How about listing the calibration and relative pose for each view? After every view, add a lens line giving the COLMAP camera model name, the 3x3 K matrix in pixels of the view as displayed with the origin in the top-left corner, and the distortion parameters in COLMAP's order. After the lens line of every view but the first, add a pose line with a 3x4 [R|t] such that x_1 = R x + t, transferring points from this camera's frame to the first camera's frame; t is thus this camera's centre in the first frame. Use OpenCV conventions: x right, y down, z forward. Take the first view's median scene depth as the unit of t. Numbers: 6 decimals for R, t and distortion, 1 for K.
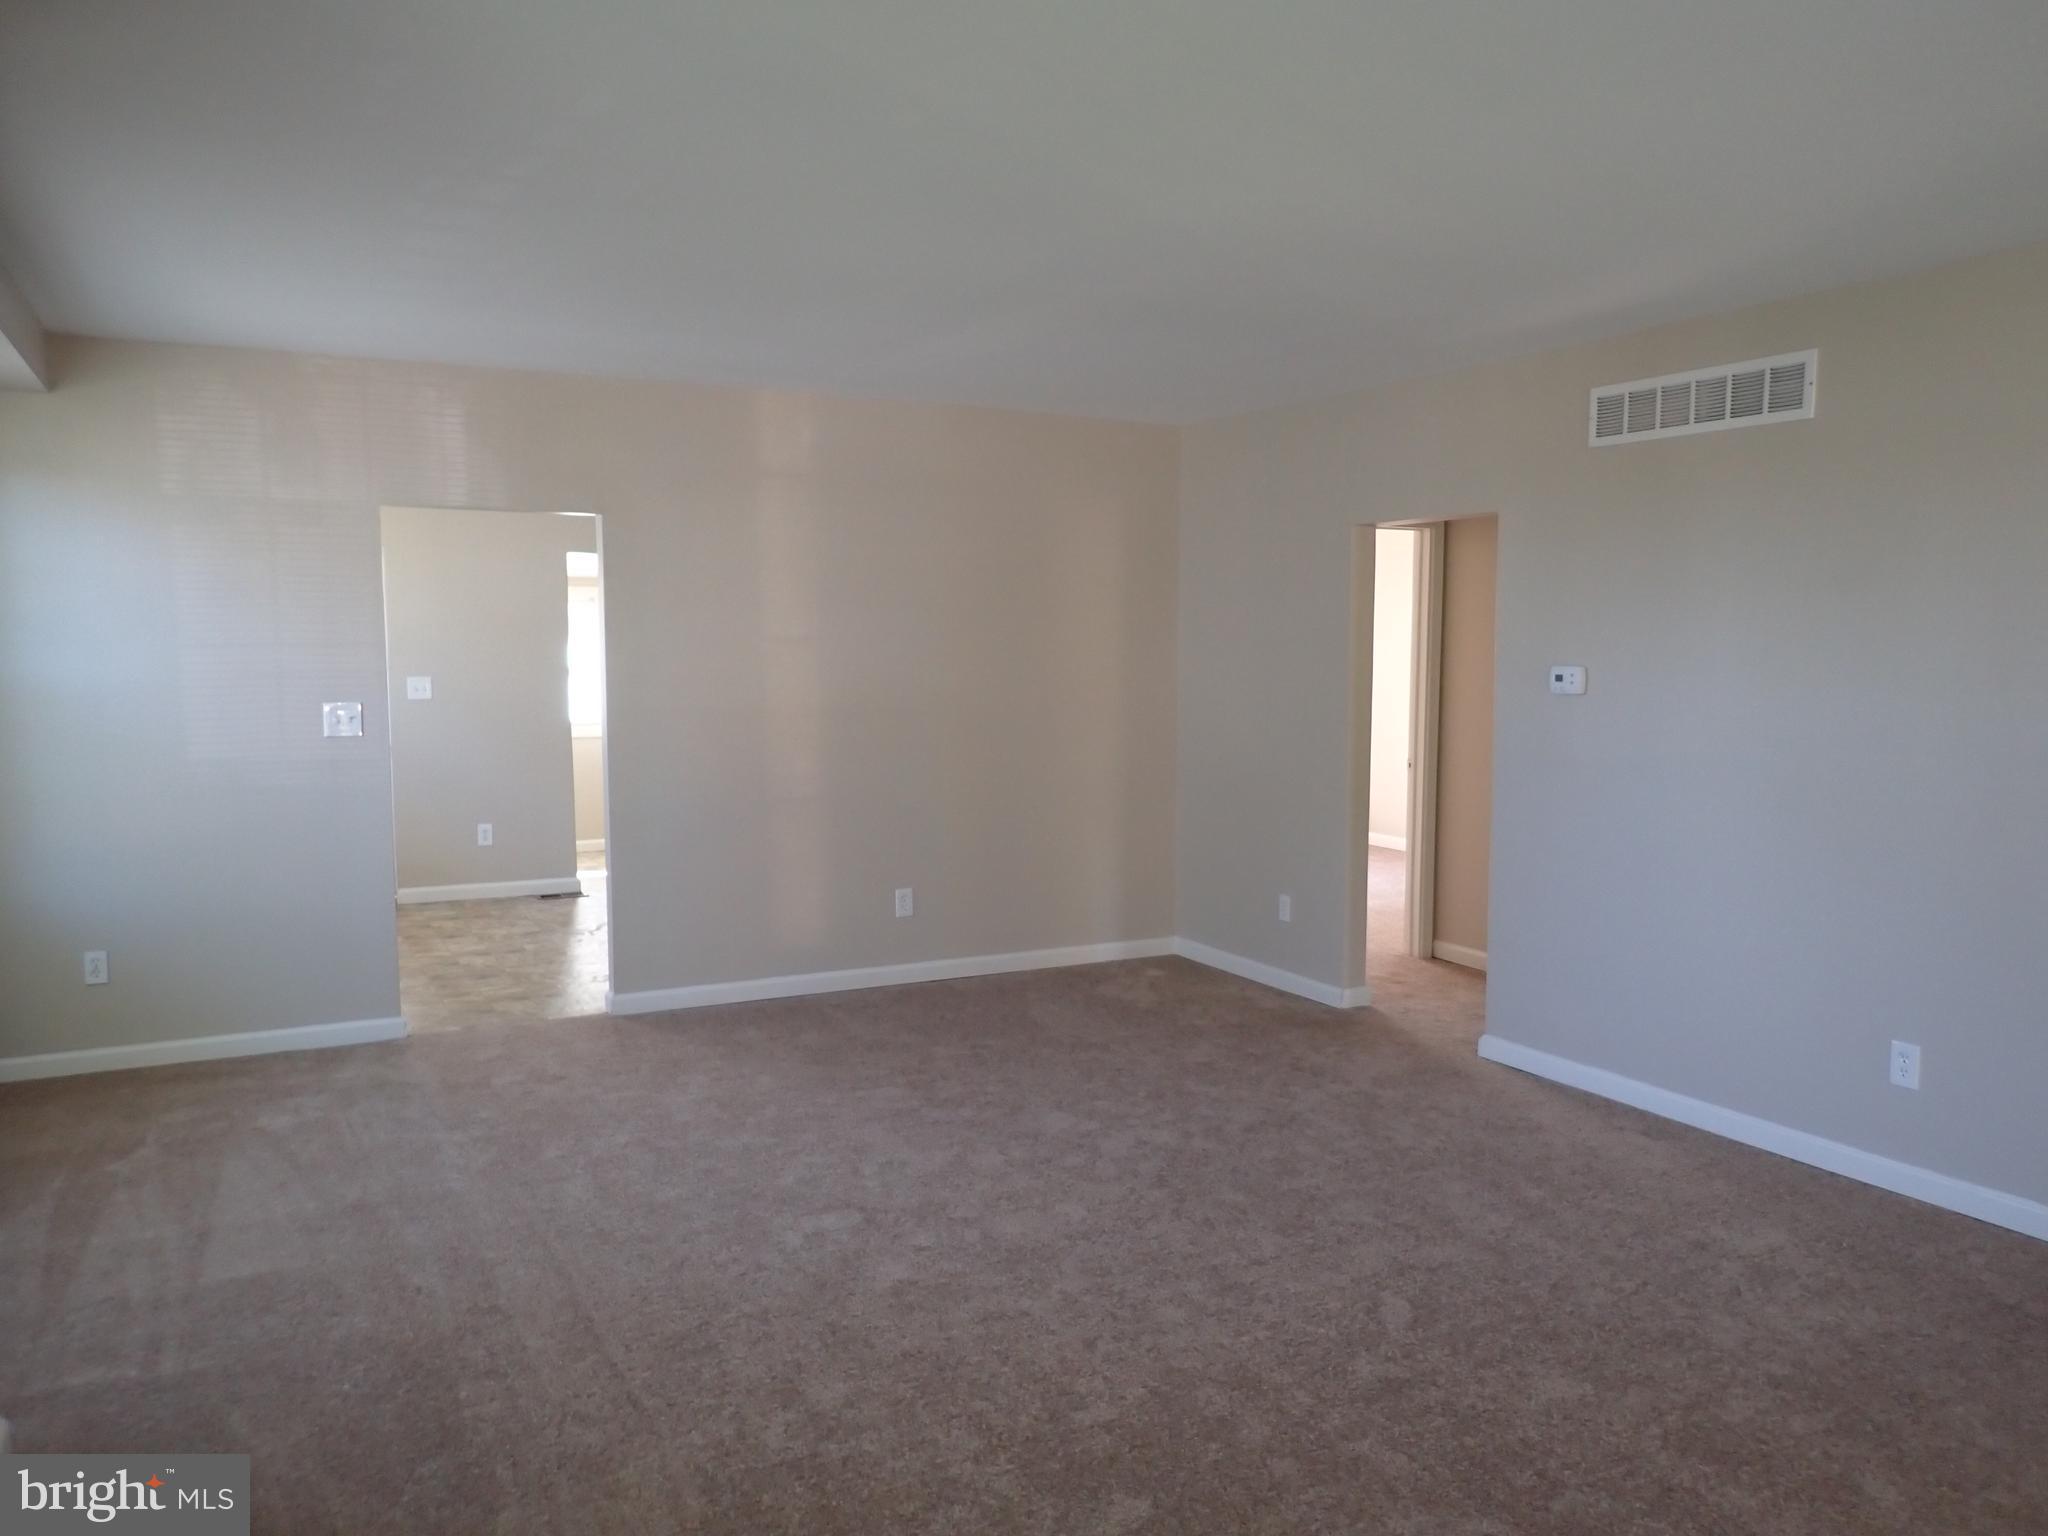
lens RADIAL K [[1517.0, 0, 1028.0], [0, 1517.0, 777.6], [0, 0, 1]] dist [0.003540, -0.007079]
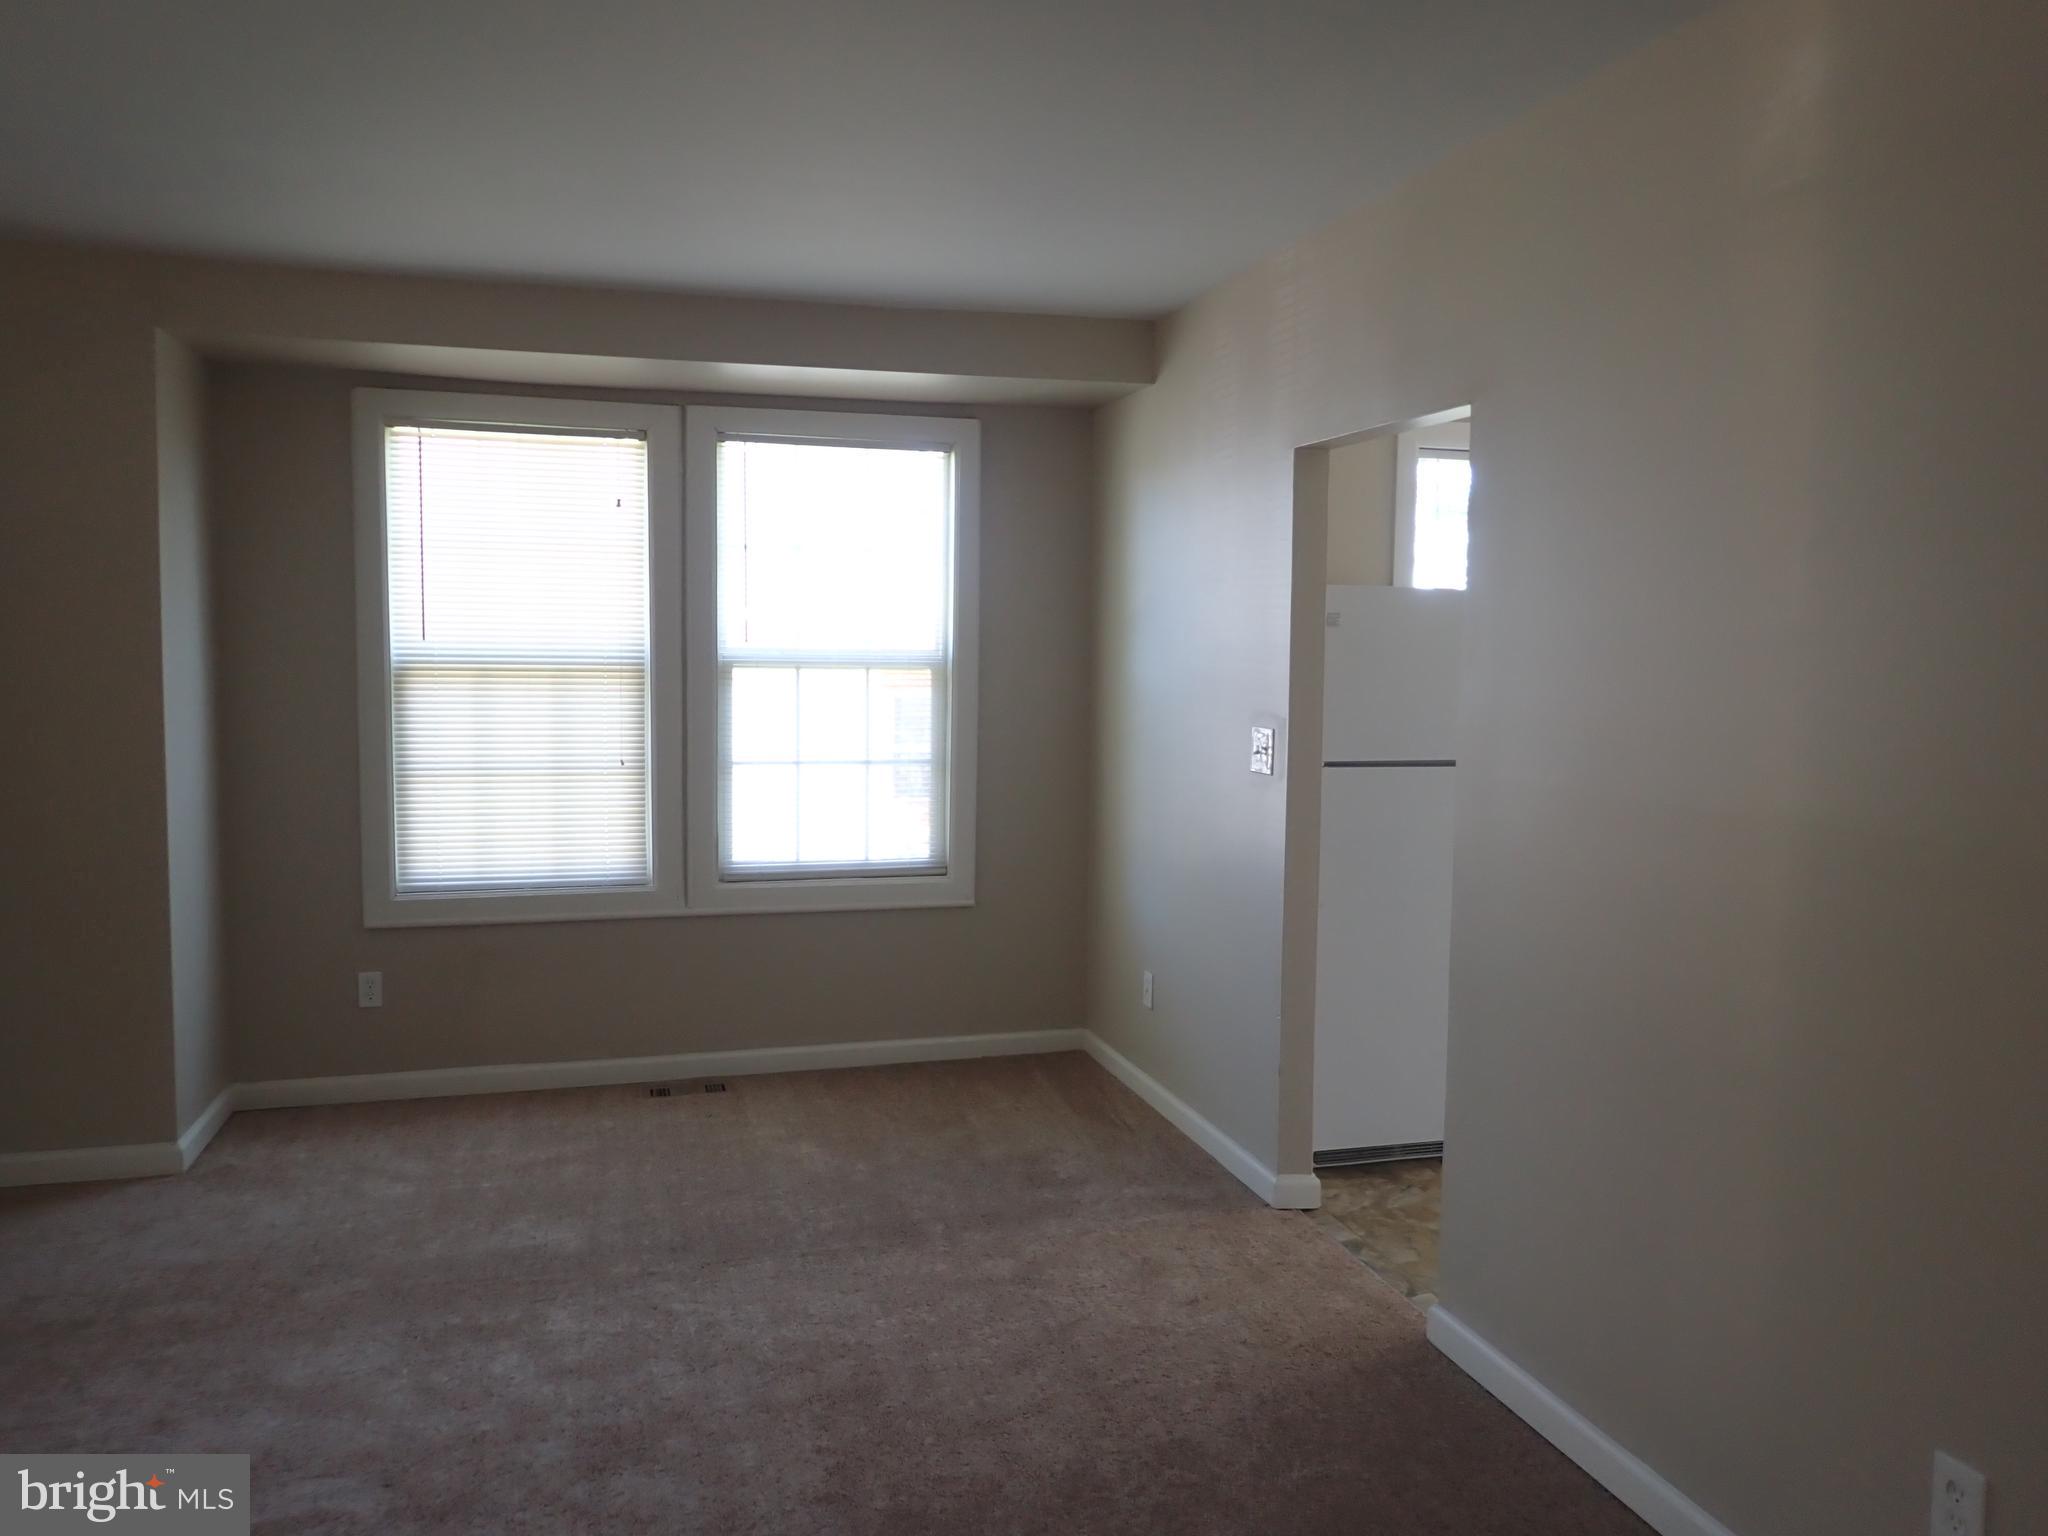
lens RADIAL K [[1517.0, 0, 1028.0], [0, 1517.0, 777.6], [0, 0, 1]] dist [0.003540, -0.007079]
pose [[-0.207887, 0.083200, -0.974608, 0.307243], [-0.103991, 0.988849, 0.106597, -0.096732], [0.972609, 0.123510, -0.196916, 1.097048]]
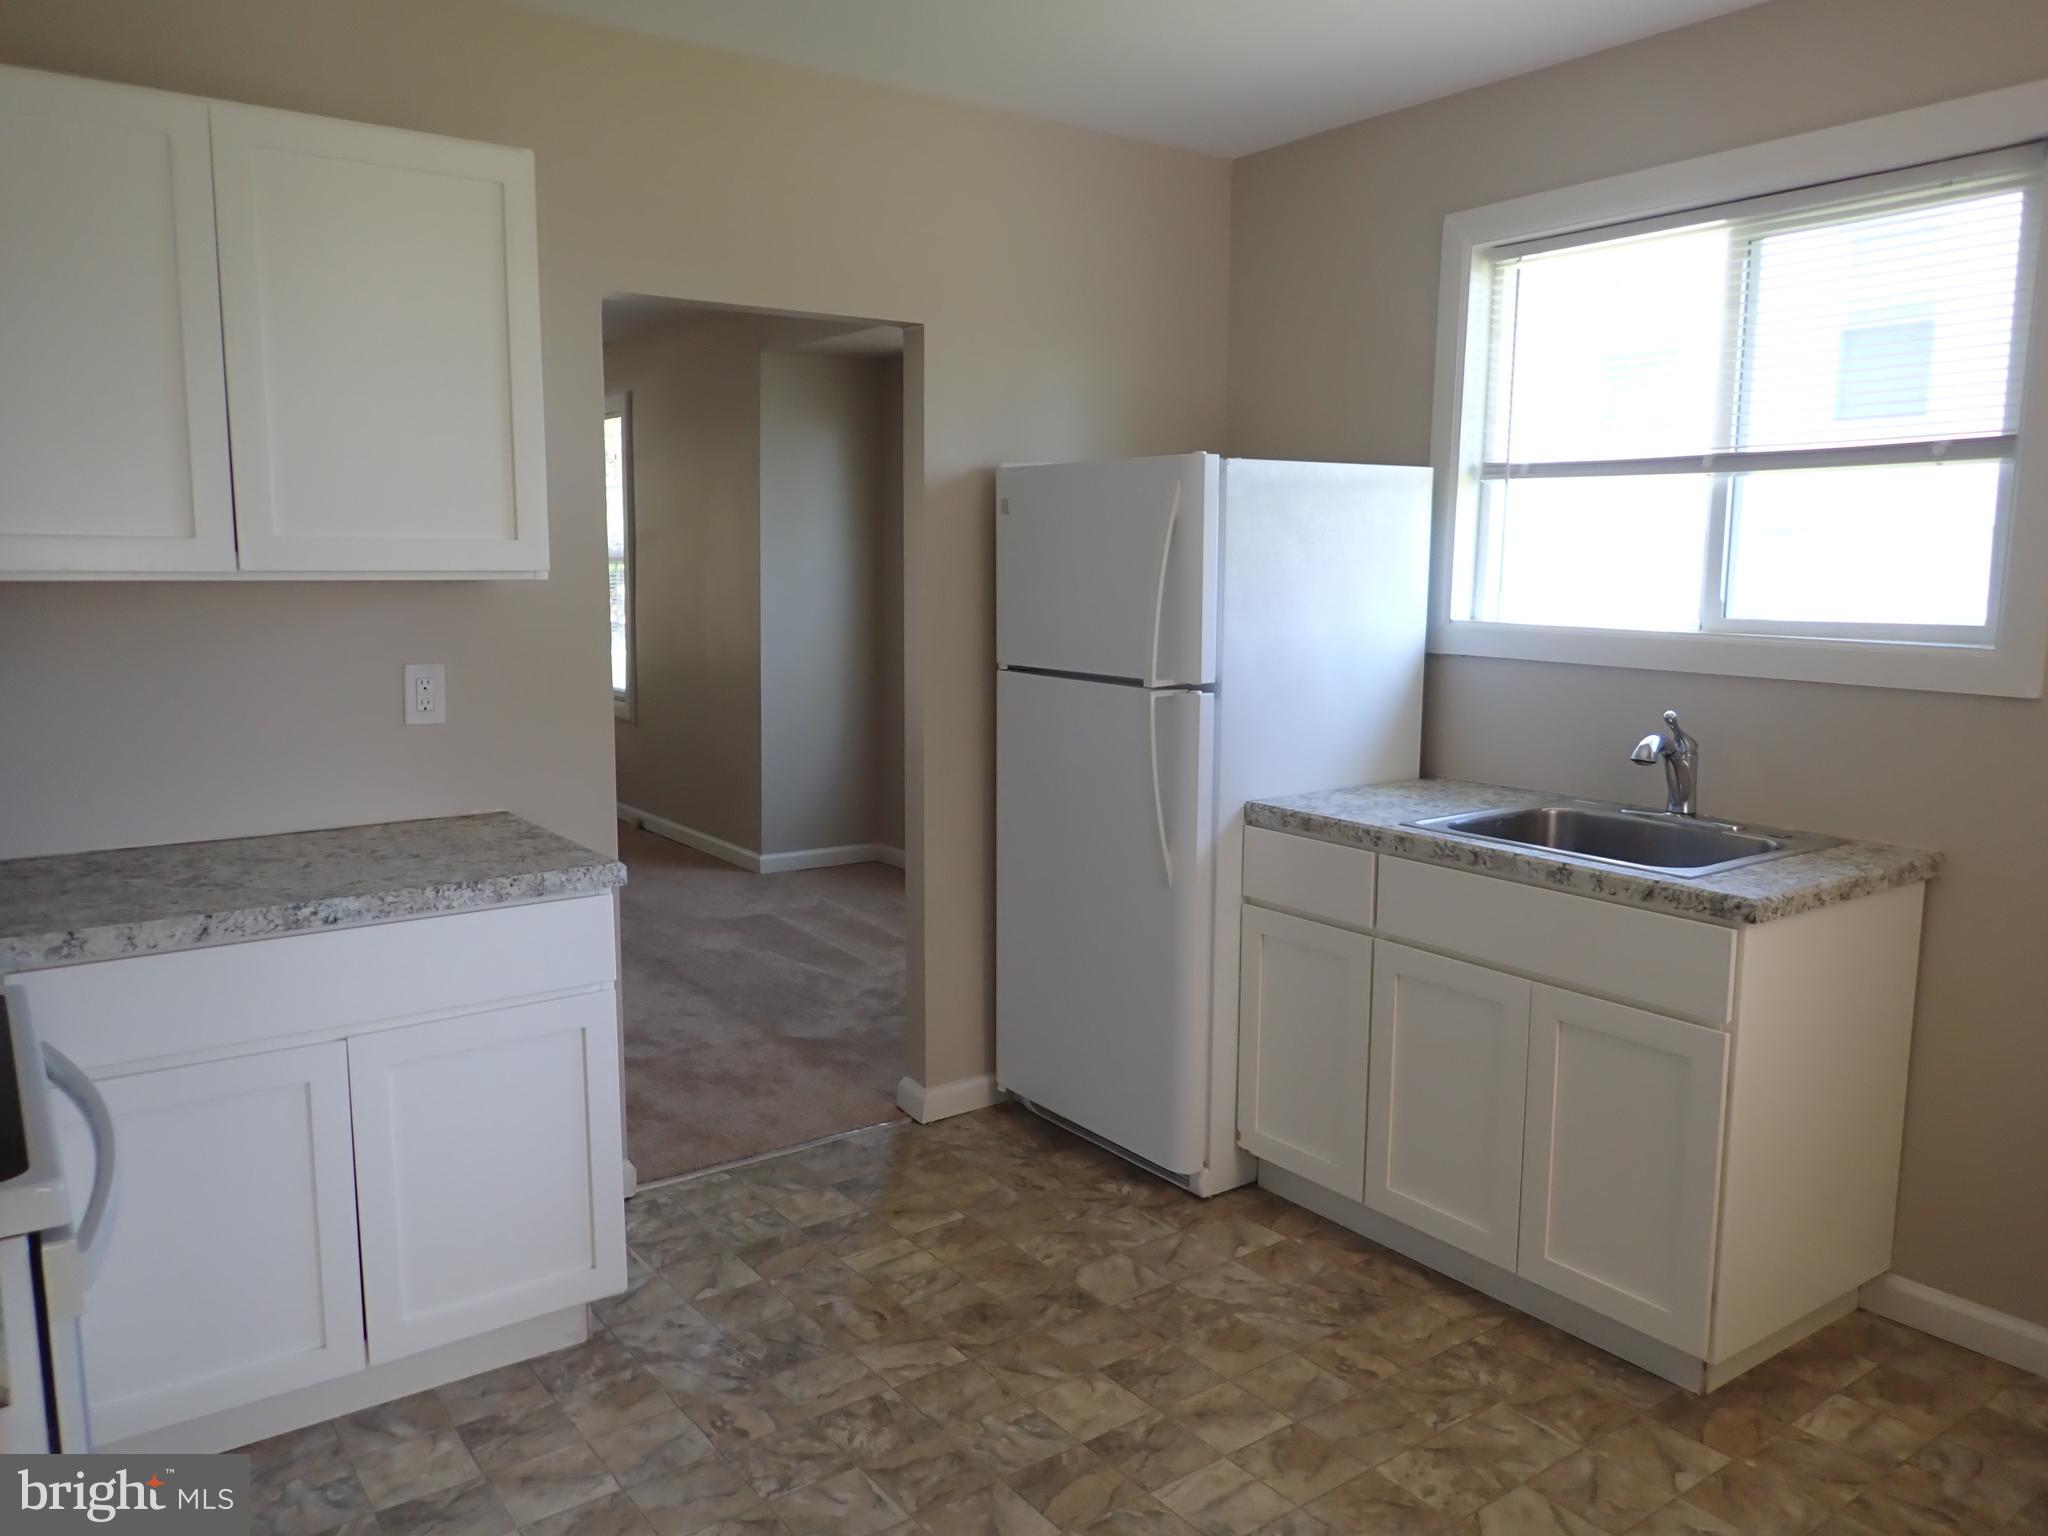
lens RADIAL K [[1517.0, 0, 1028.0], [0, 1517.0, 777.6], [0, 0, 1]] dist [0.003540, -0.007079]
pose [[-0.991460, 0.016173, -0.129402, -0.414228], [-0.015282, 0.971034, 0.238453, -0.156321], [0.129510, 0.238394, -0.962494, 1.797242]]
